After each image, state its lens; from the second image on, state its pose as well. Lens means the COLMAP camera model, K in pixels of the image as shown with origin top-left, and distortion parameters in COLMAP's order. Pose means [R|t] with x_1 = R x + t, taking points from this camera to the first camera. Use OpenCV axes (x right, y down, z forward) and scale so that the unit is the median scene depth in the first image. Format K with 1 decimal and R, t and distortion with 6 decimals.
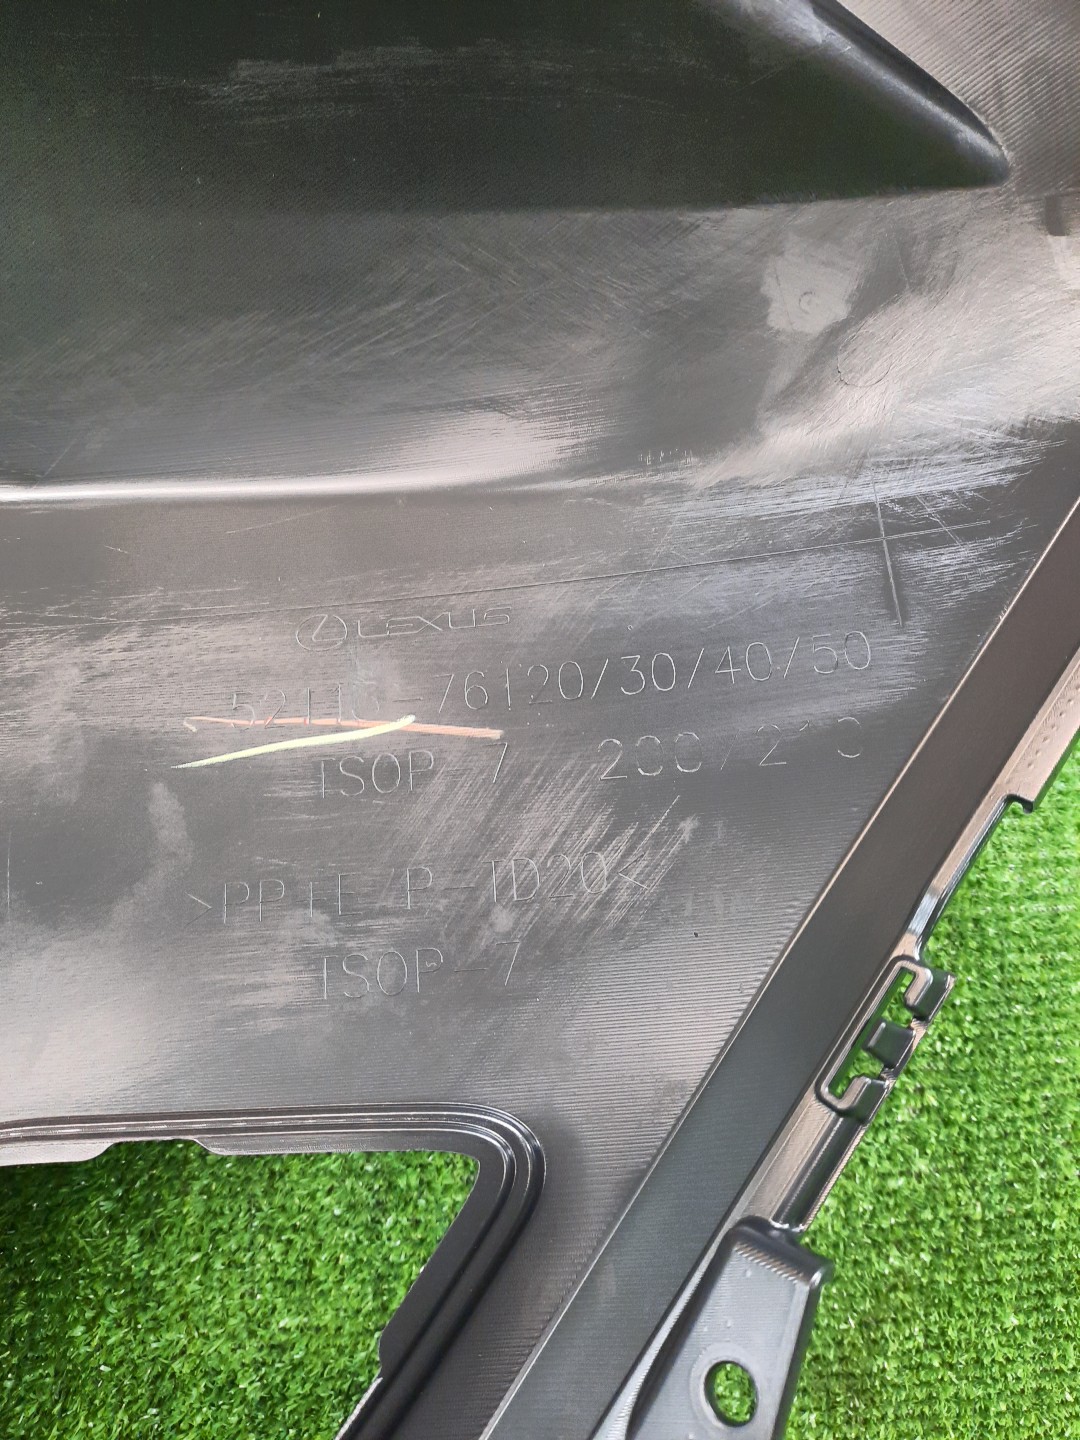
lens RADIAL K [[1046.9, 0, 539.0], [0, 1046.9, 719.9], [0, 0, 1]] dist [0.045156, -0.007395]
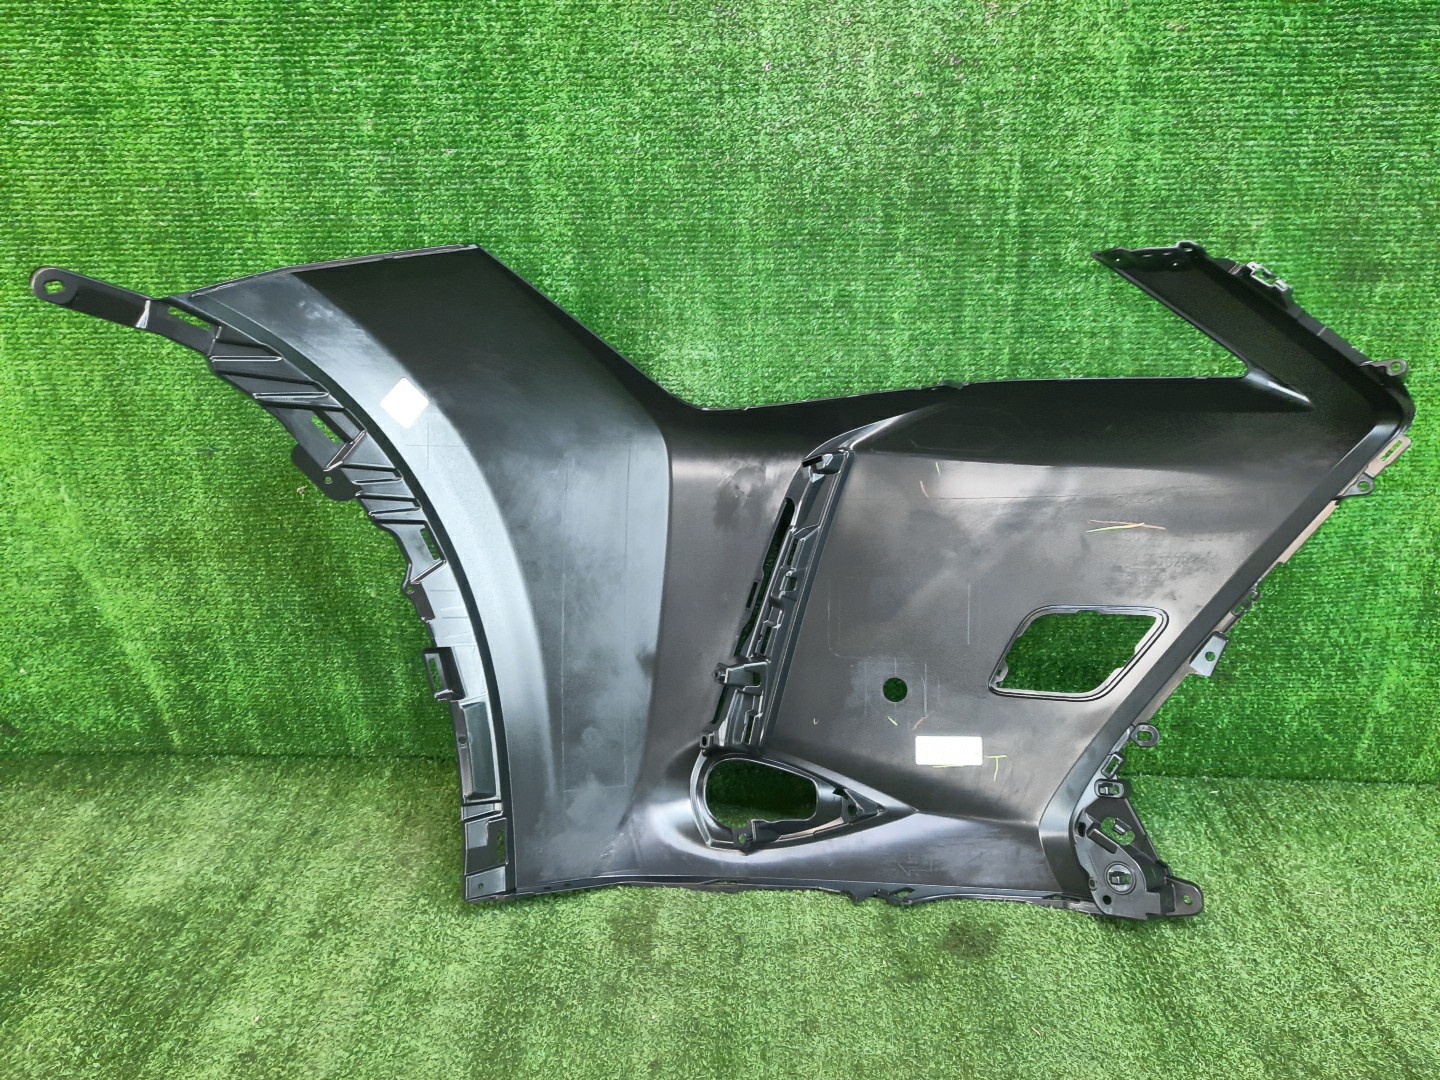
lens RADIAL K [[1046.9, 0, 721.9], [0, 1046.9, 539.1], [0, 0, 1]] dist [0.045156, -0.007395]
pose [[0.983693, 0.042101, -0.174856, -1.363873], [0.020727, 0.939202, 0.342740, -1.897069], [0.178655, -0.340775, 0.923014, -4.315399]]
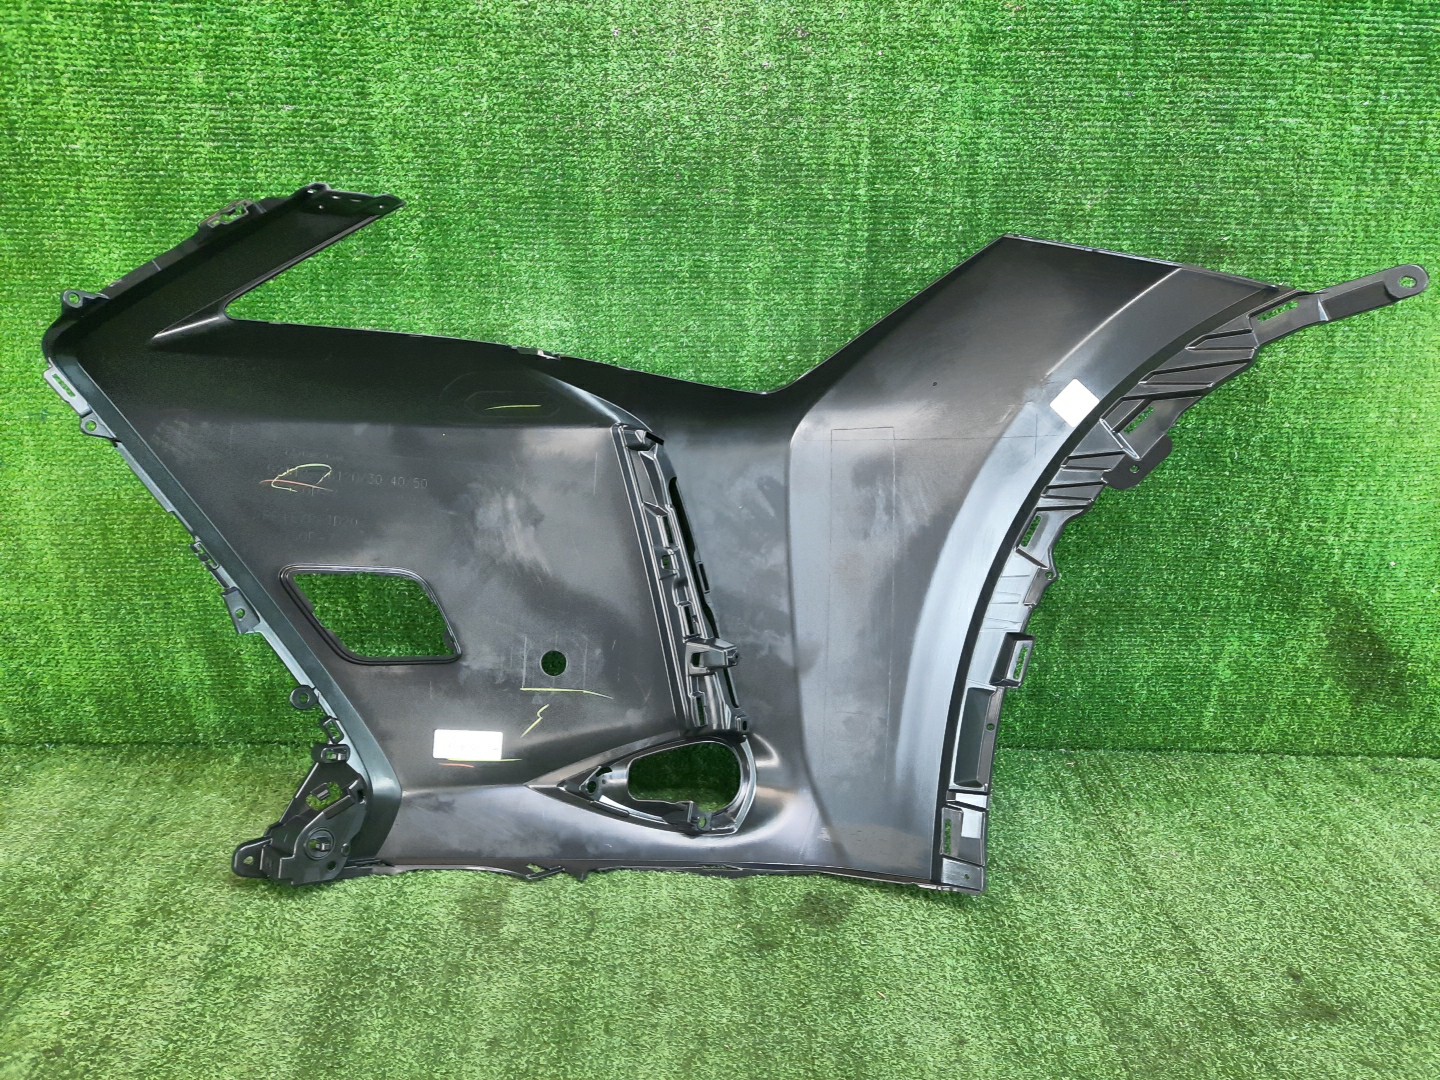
lens RADIAL K [[1046.9, 0, 723.9], [0, 1046.9, 538.3], [0, 0, 1]] dist [0.045156, -0.007395]
pose [[0.993799, 0.040737, -0.103461, -1.115111], [-0.003189, 0.940532, 0.339690, -1.782957], [0.111147, -0.337253, 0.934830, -4.295356]]
